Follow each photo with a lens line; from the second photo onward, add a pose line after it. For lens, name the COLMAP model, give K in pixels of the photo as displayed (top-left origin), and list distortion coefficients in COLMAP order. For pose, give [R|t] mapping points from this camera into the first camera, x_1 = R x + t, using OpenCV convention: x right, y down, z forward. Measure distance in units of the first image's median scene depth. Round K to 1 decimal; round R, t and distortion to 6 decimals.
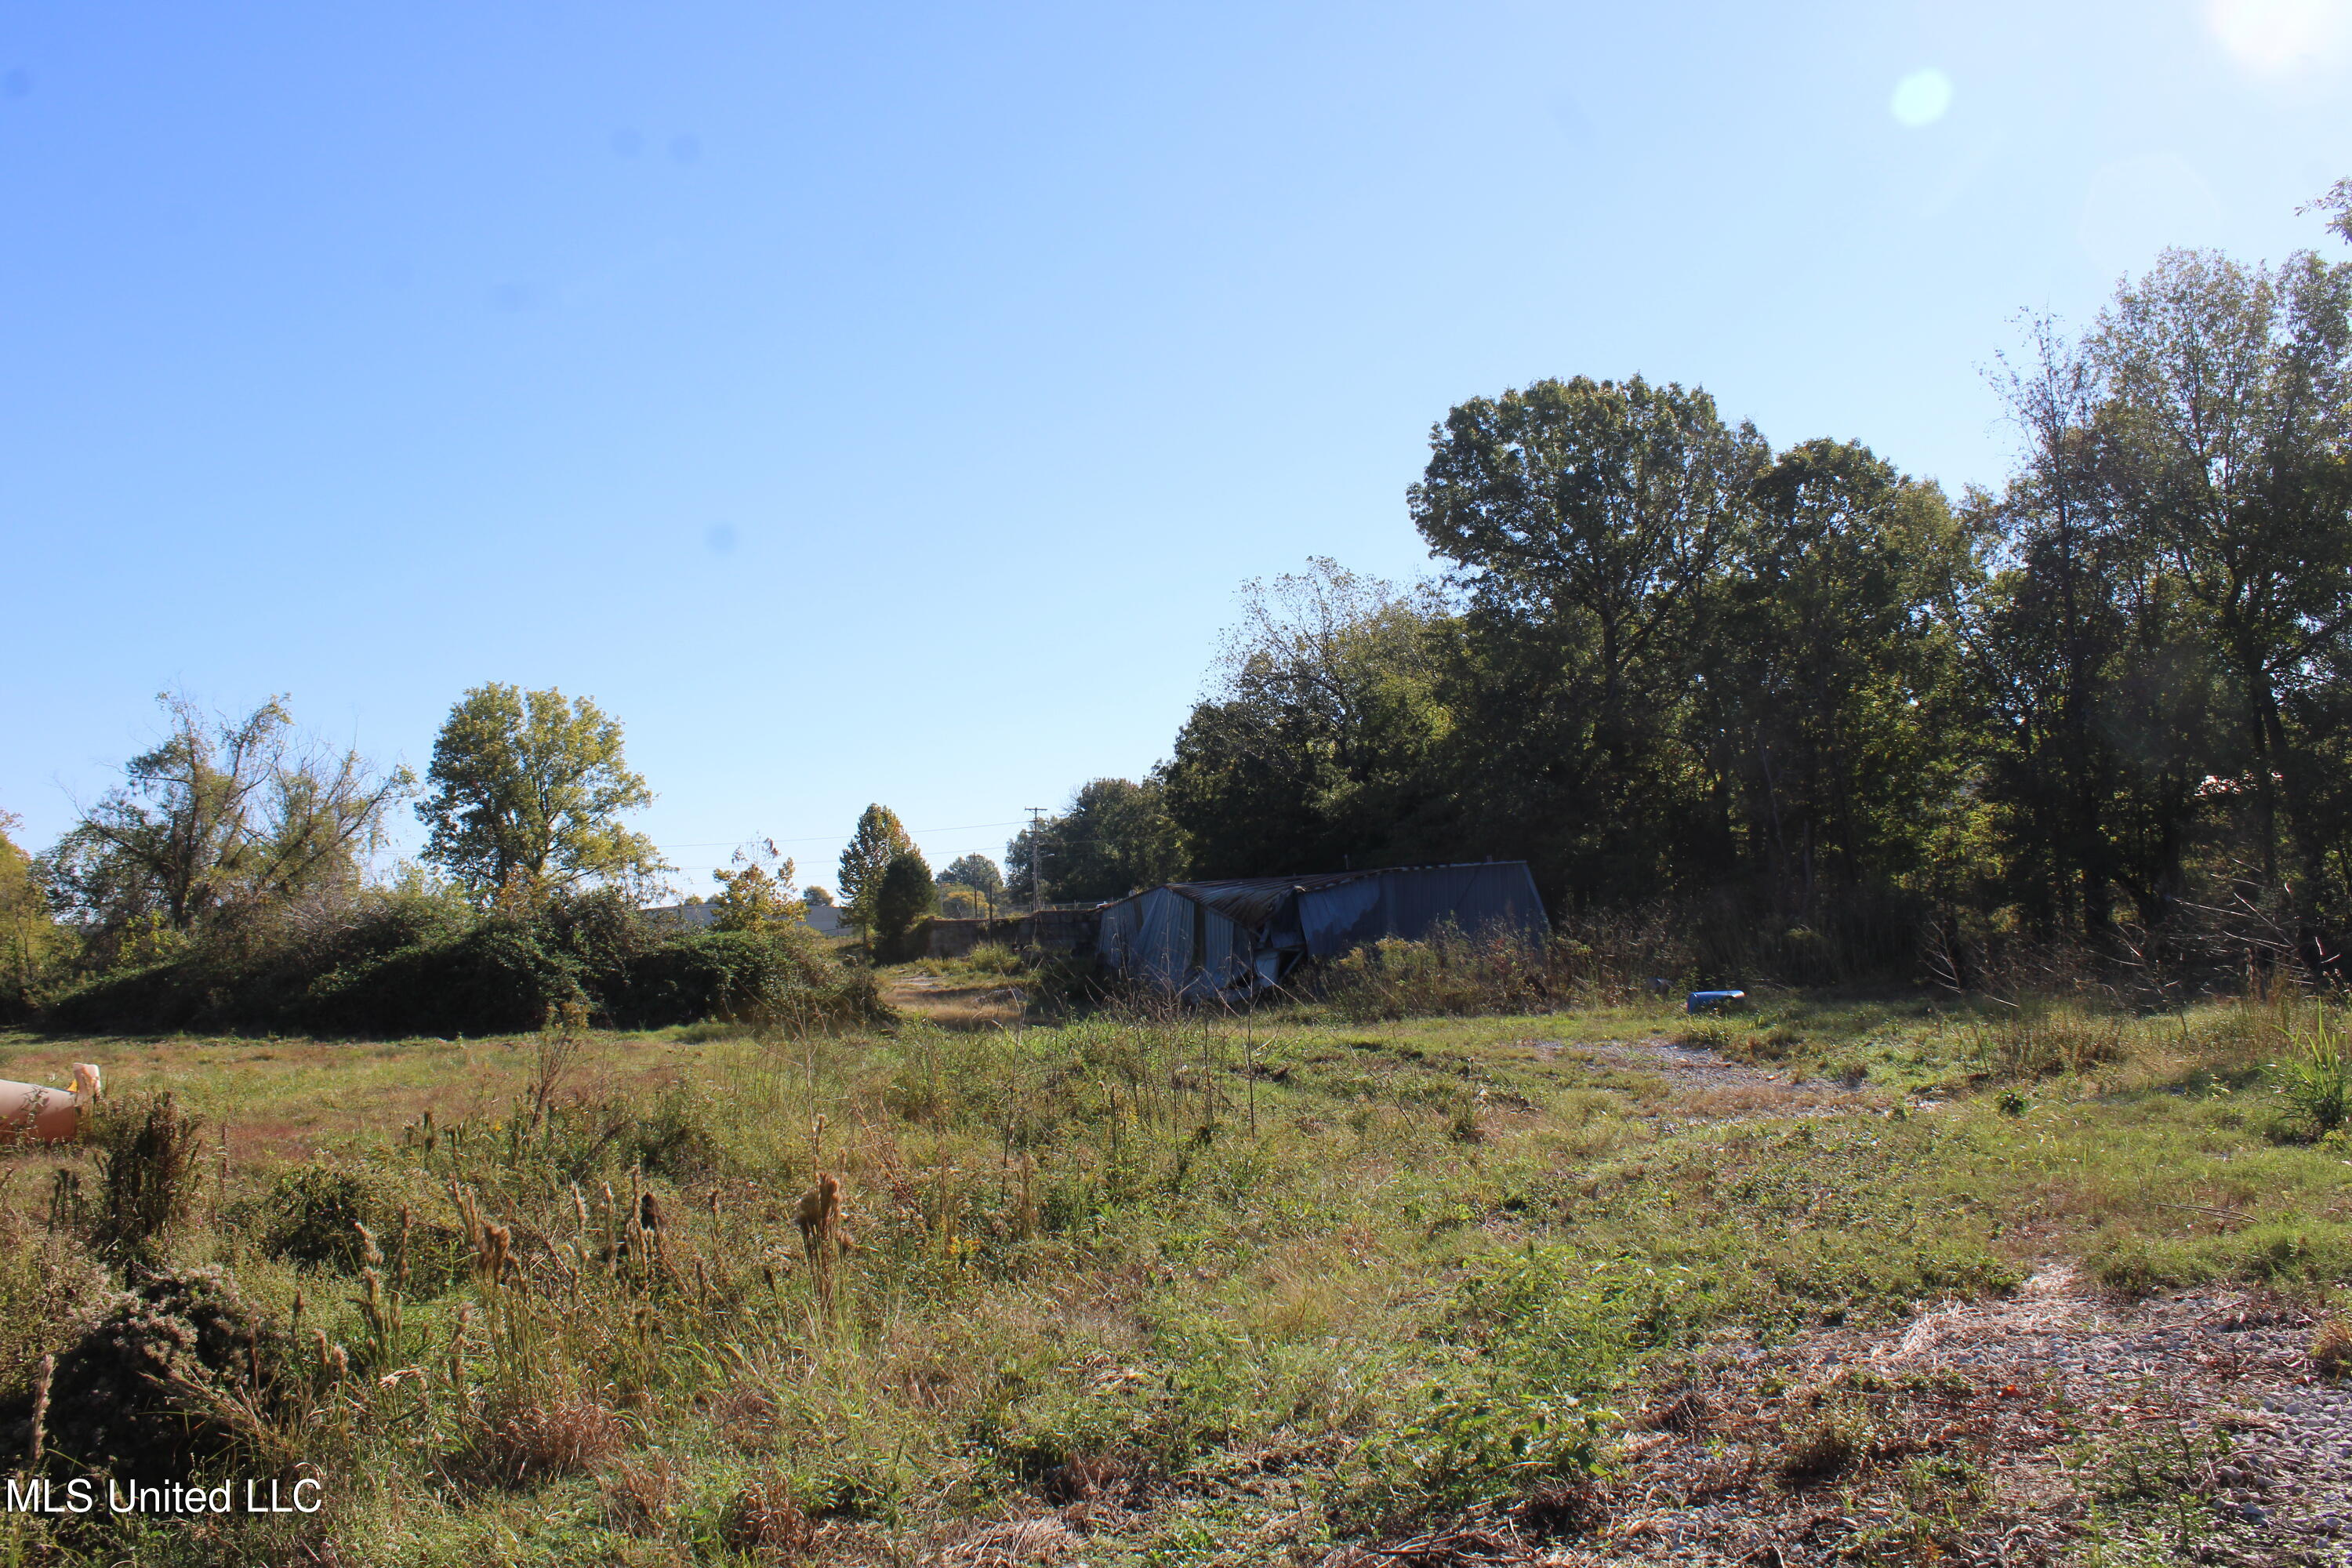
lens RADIAL K [[1945.5, 0, 1184.4], [0, 1945.5, 752.5], [0, 0, 1]] dist [-0.174413, 0.155432]
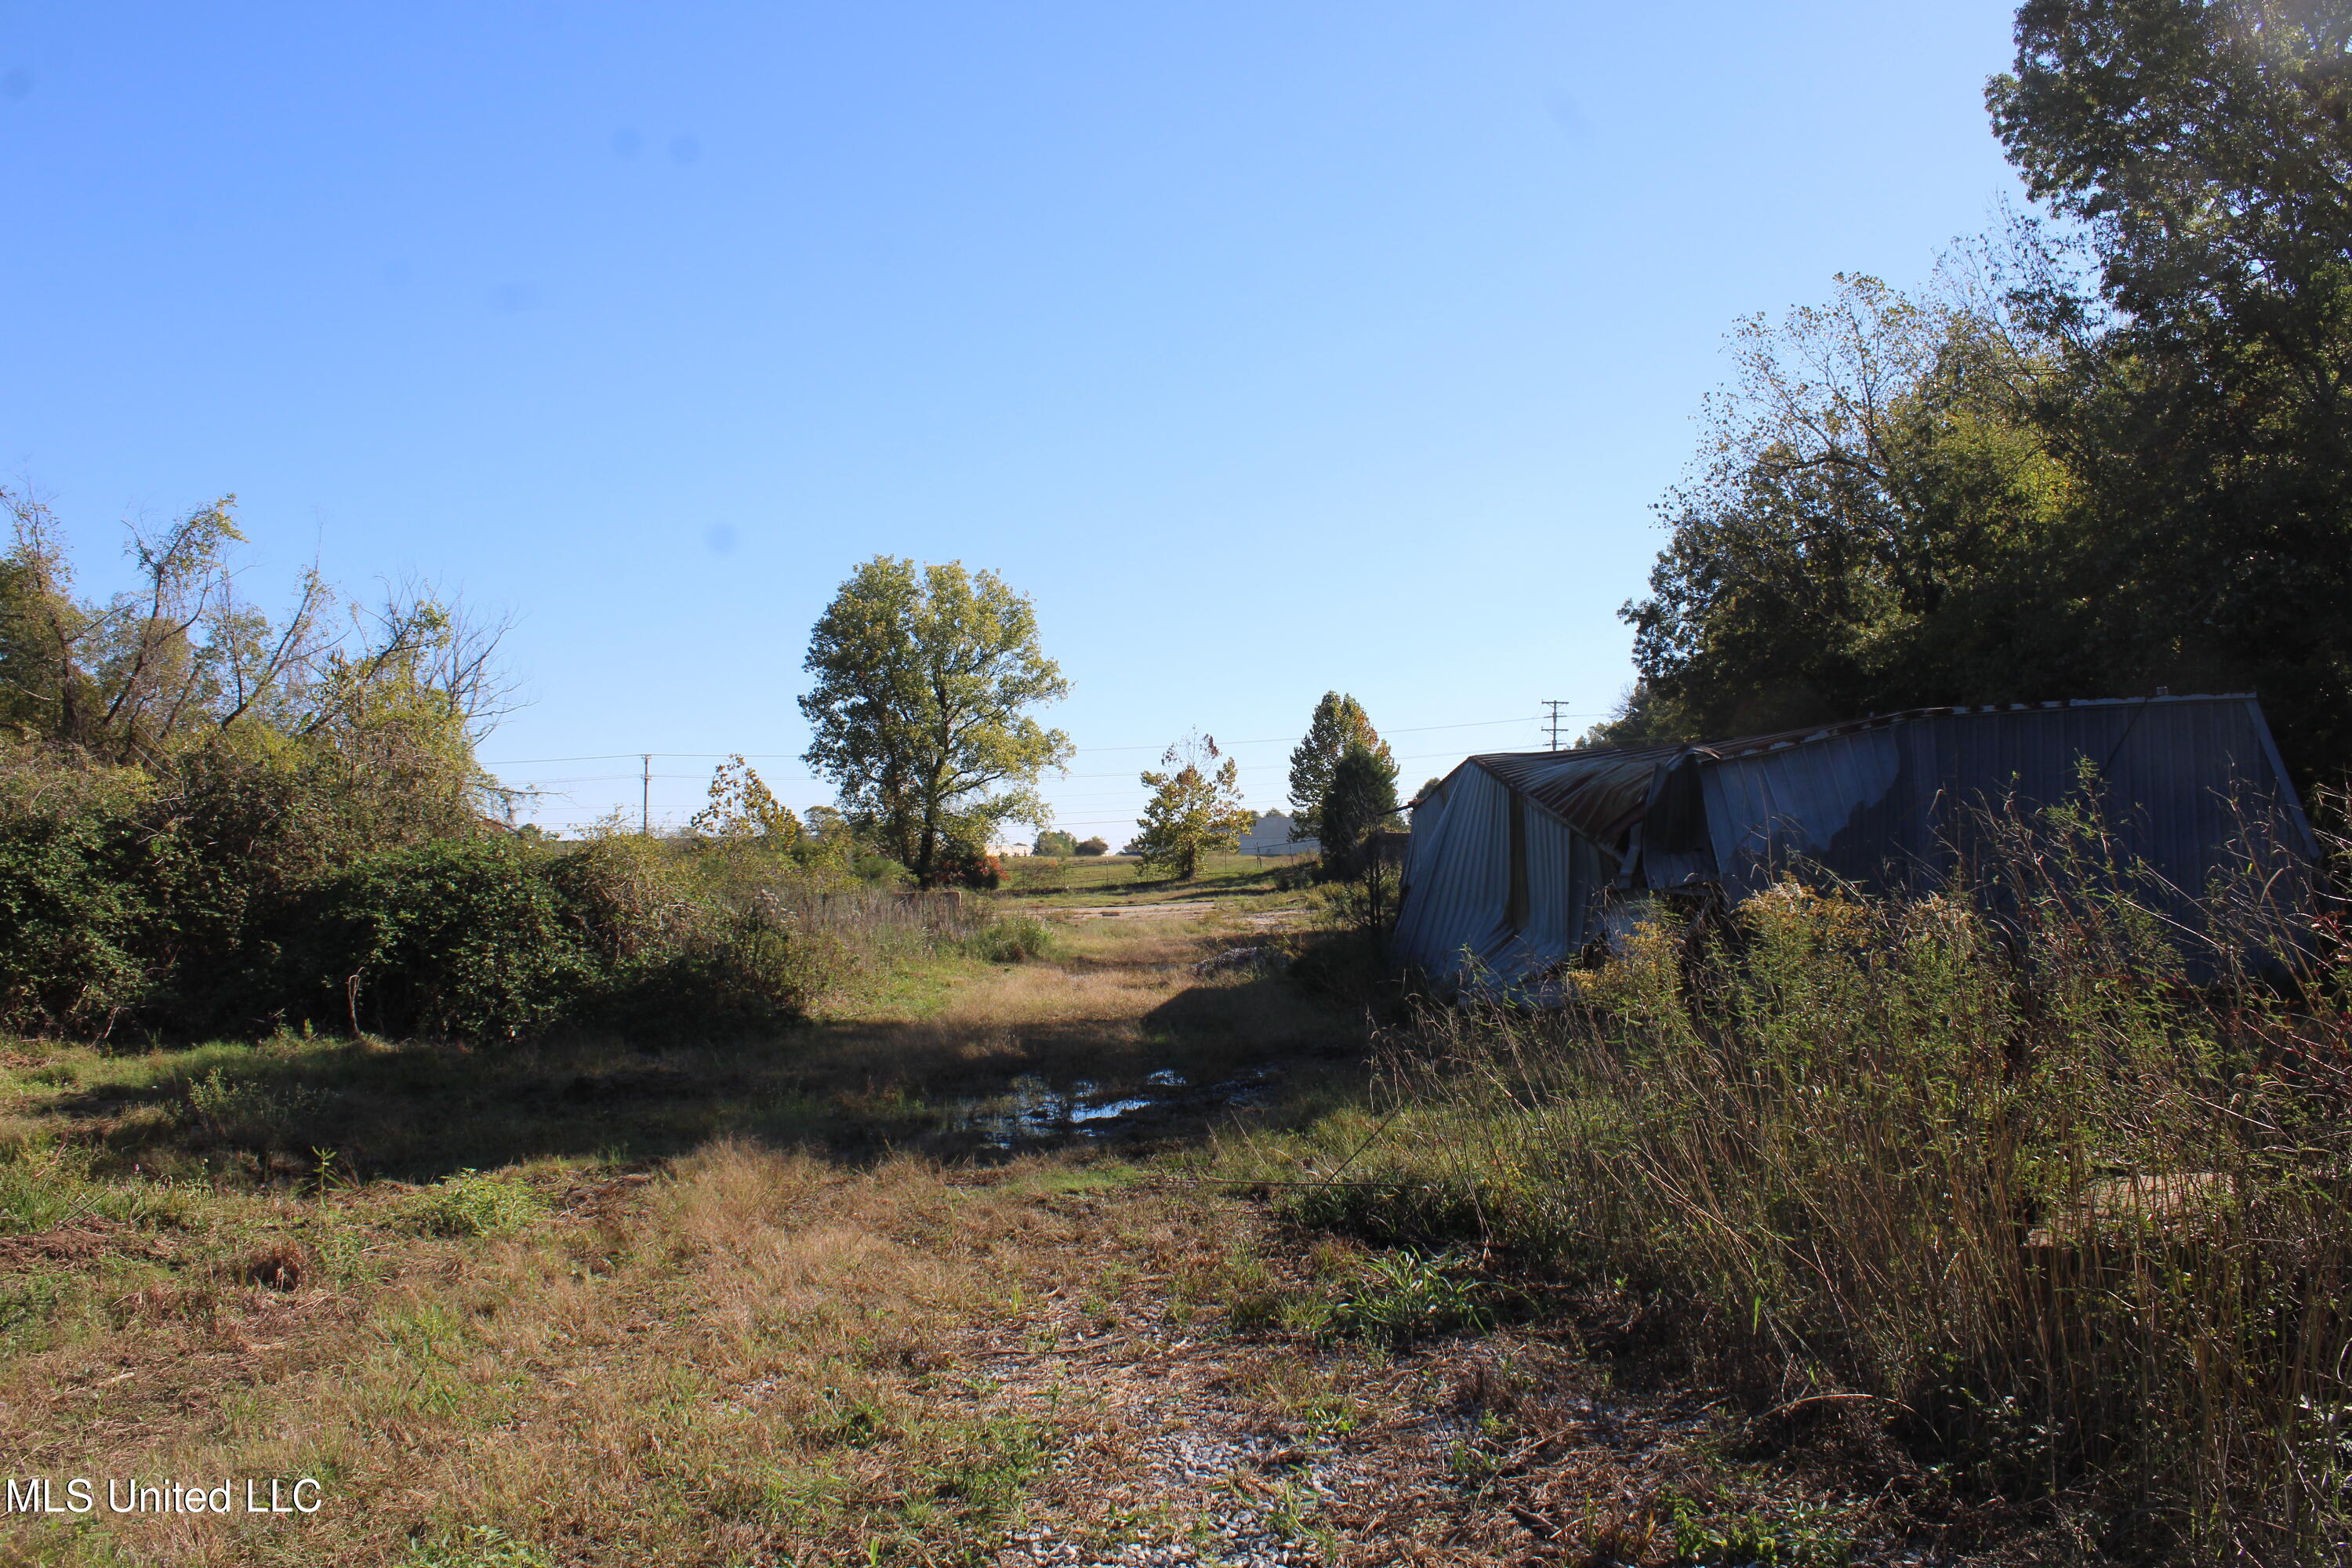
lens RADIAL K [[1945.5, 0, 1184.4], [0, 1945.5, 752.5], [0, 0, 1]] dist [-0.174413, 0.155432]
pose [[0.954563, -0.003646, -0.297986, 0.027213], [0.016651, 0.999016, 0.041118, 0.018200], [0.297543, -0.044211, 0.953684, 0.201759]]
